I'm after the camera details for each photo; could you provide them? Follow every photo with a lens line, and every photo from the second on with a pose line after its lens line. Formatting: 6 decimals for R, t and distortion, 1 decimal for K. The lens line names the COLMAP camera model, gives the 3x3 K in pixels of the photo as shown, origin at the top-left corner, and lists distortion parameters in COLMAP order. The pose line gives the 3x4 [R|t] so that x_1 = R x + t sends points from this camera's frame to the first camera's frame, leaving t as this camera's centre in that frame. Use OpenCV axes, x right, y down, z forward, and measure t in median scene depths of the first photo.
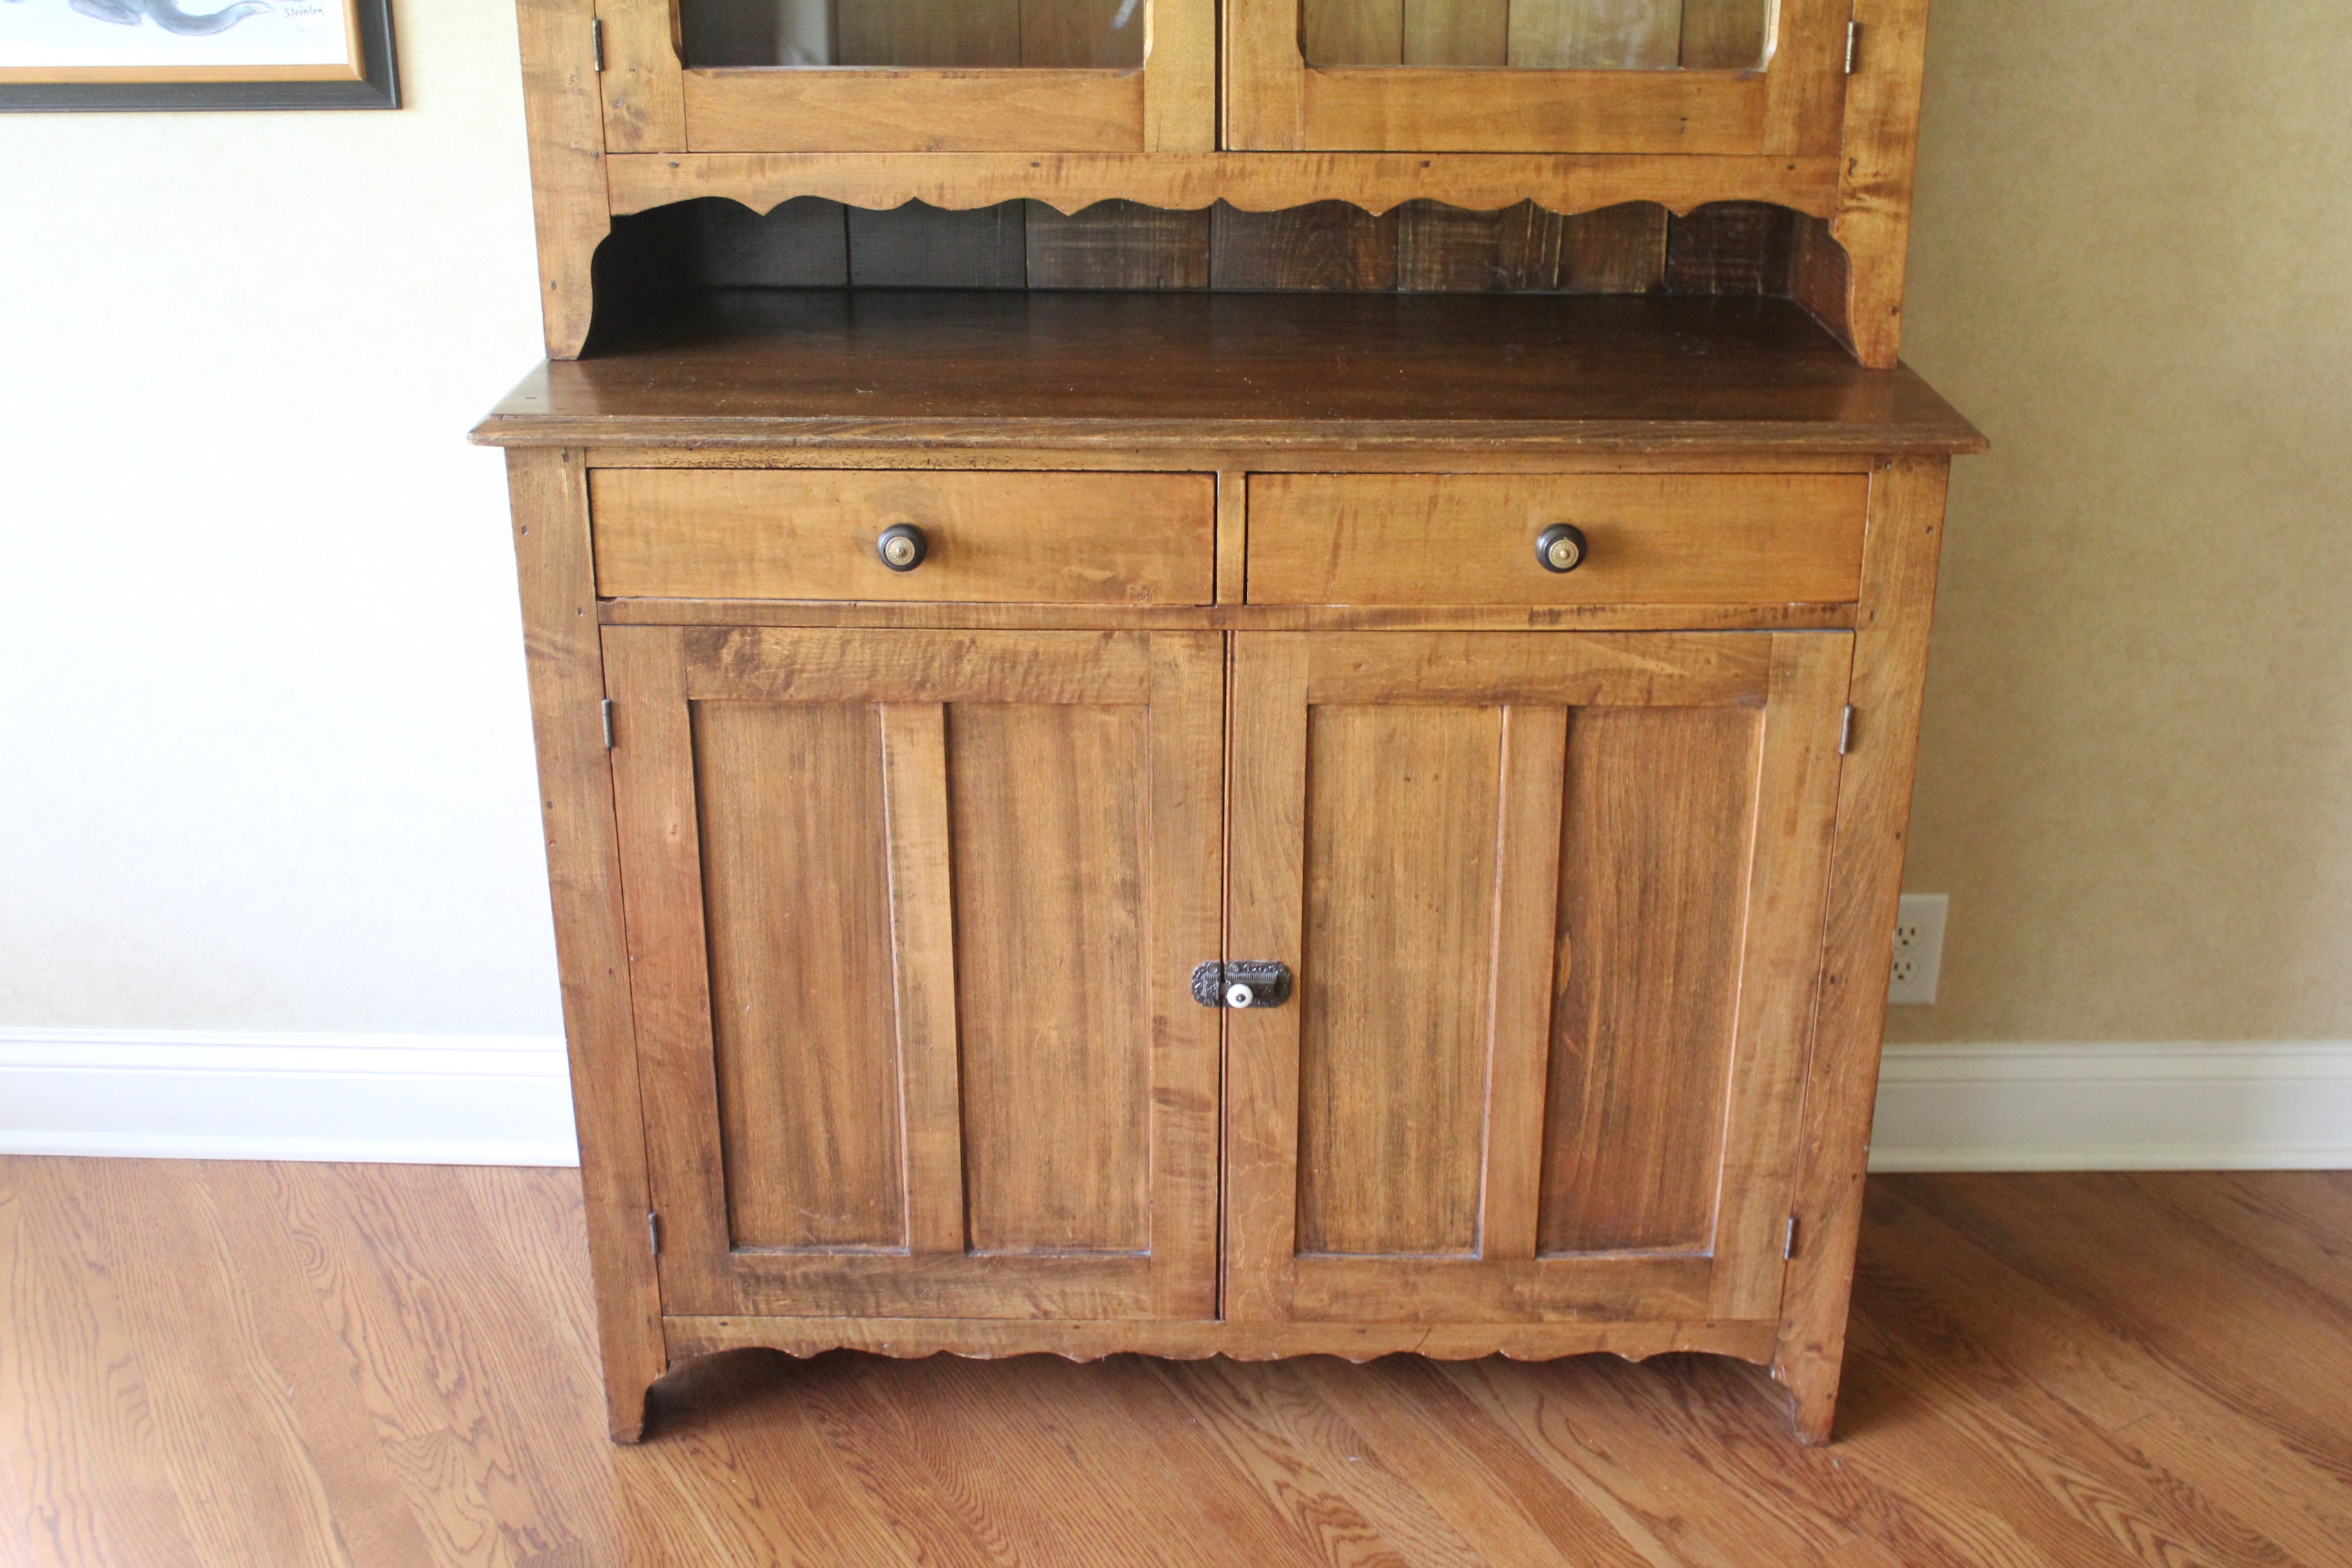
lens RADIAL K [[2530.0, 0, 1274.0], [0, 2530.0, 738.8], [0, 0, 1]] dist [-0.106576, 0.055694]
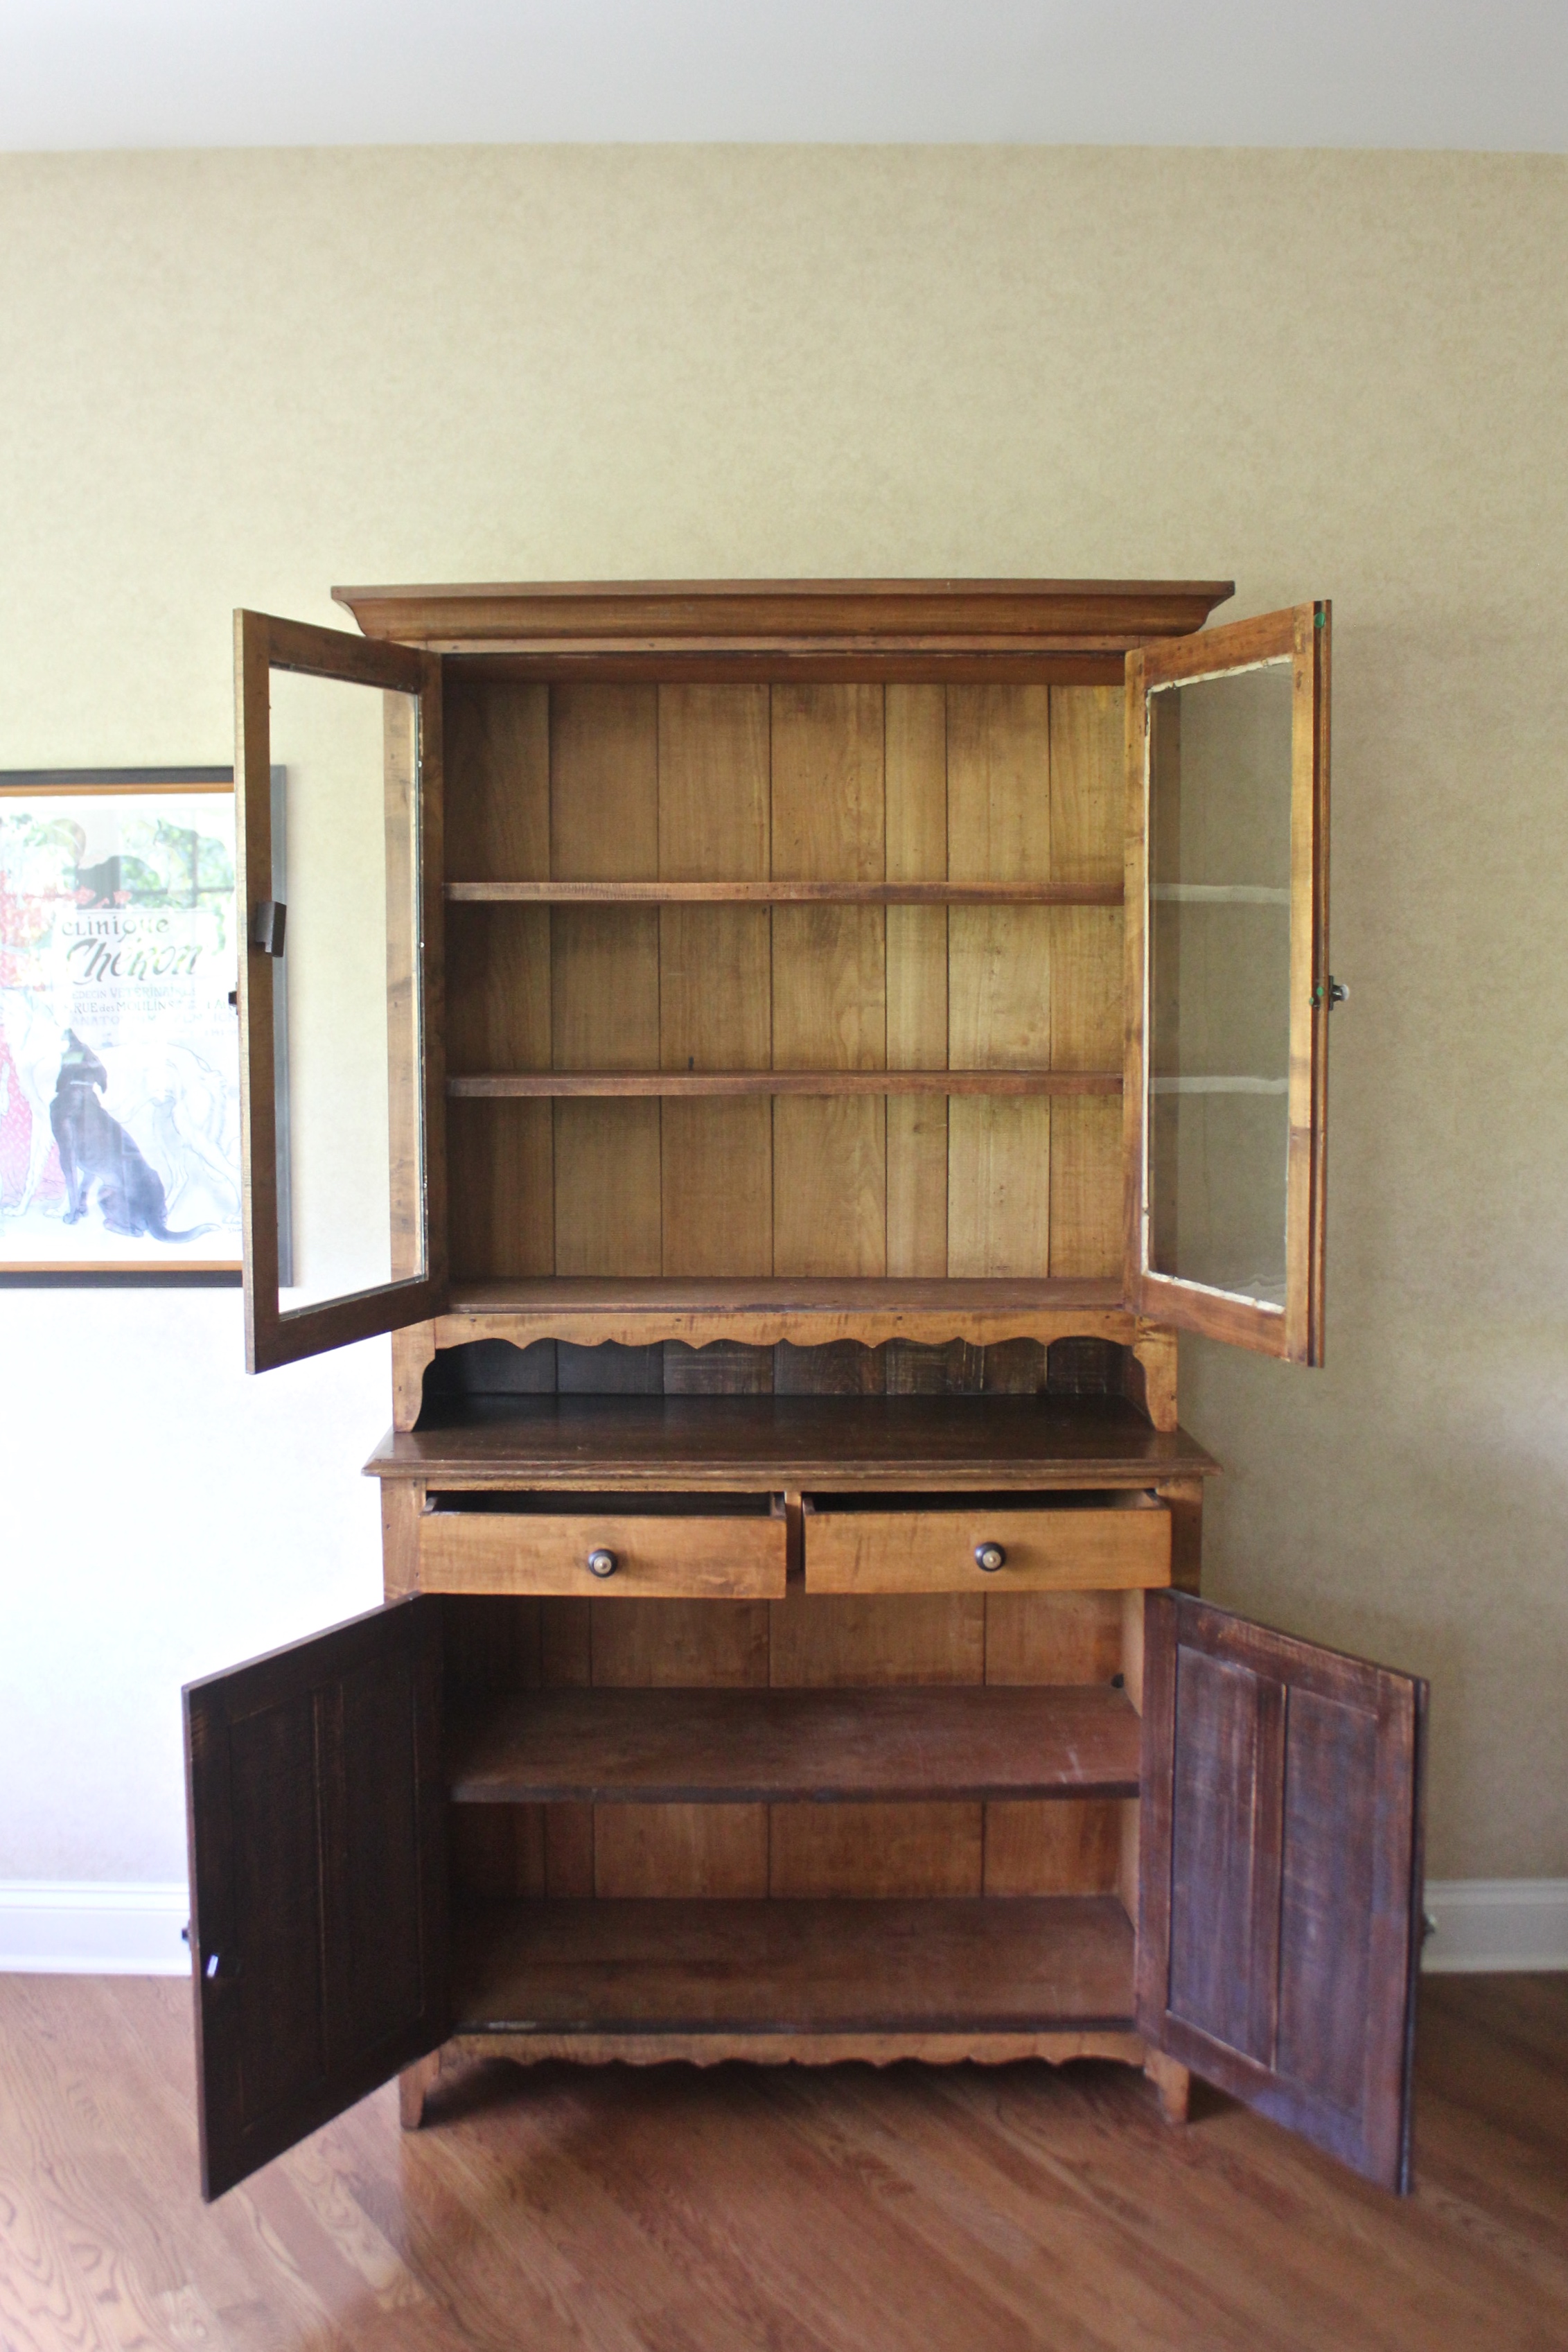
lens RADIAL K [[2230.6, 0, 784.0], [0, 2230.6, 1176.0], [0, 0, 1]] dist [-0.046464, 0.010208]
pose [[0.999955, -0.008413, 0.004447, -0.027105], [0.009326, 0.959313, -0.282191, 0.116827], [-0.001892, 0.282220, 0.959348, -0.531015]]
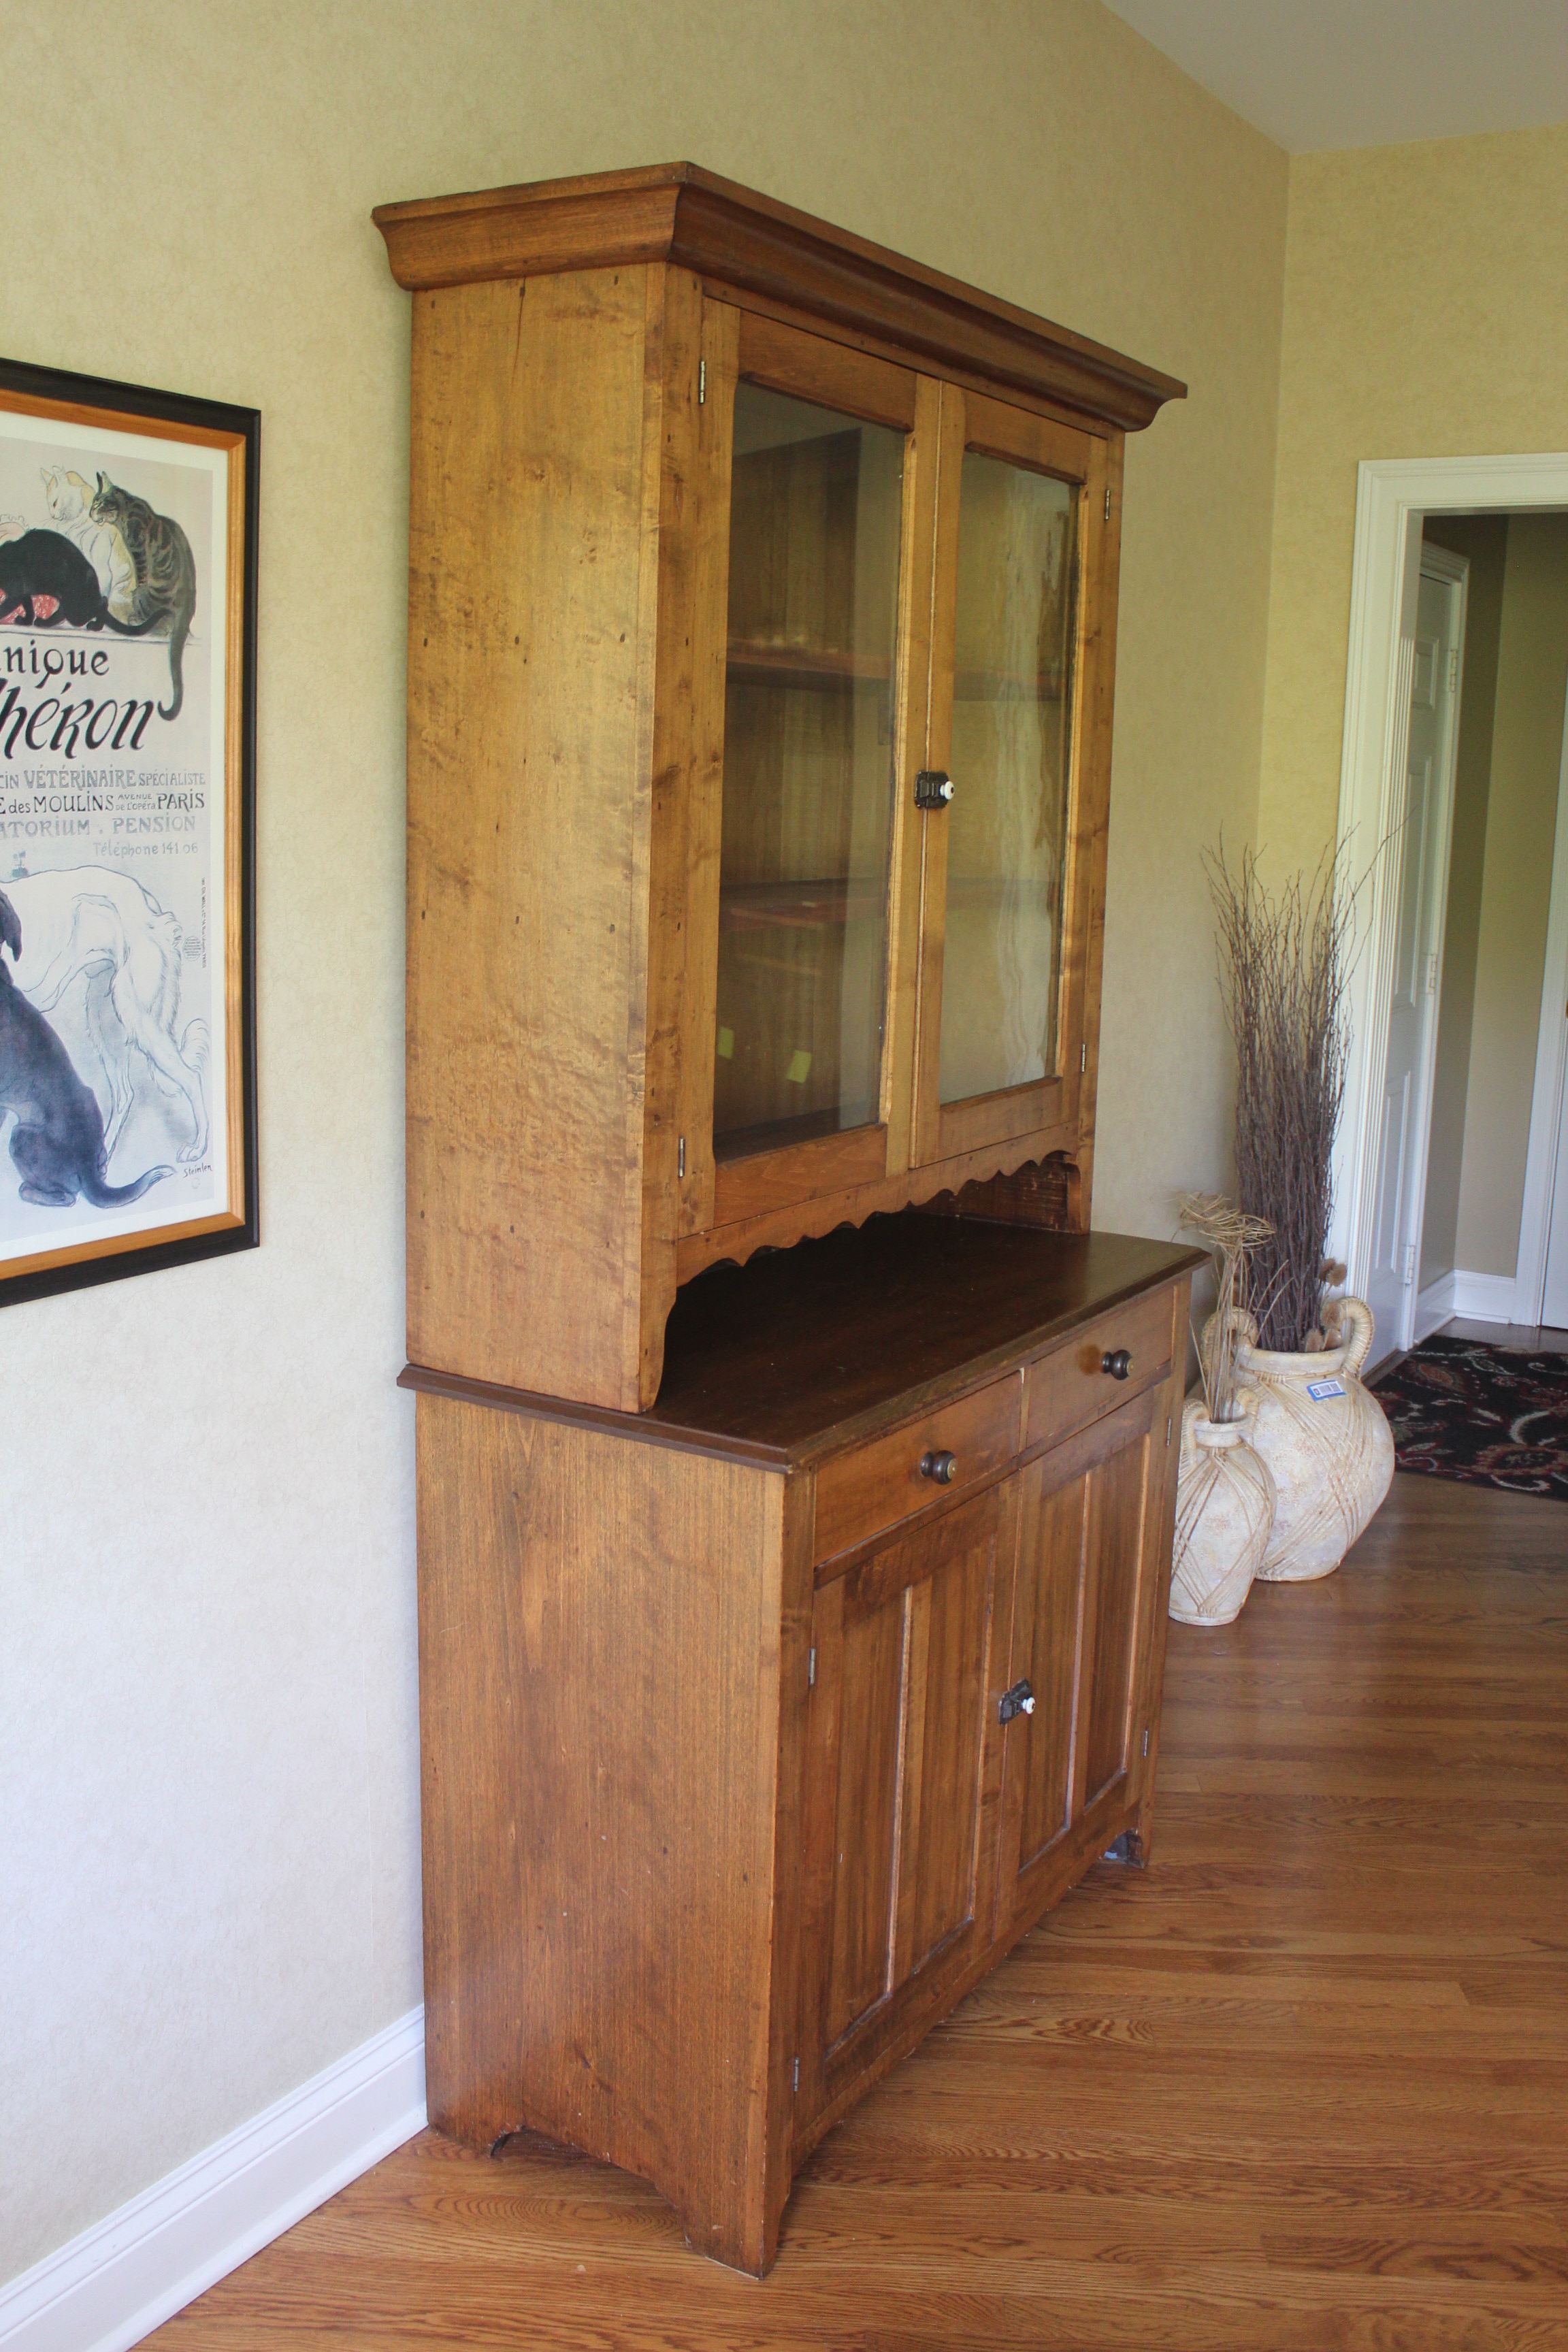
lens RADIAL K [[2230.8, 0, 784.0], [0, 2230.8, 1176.0], [0, 0, 1]] dist [-0.046464, 0.010208]
pose [[0.546462, -0.147183, 0.824449, -1.150538], [0.292784, 0.955892, -0.023415, -0.219787], [-0.784638, 0.254181, 0.565451, 0.306050]]
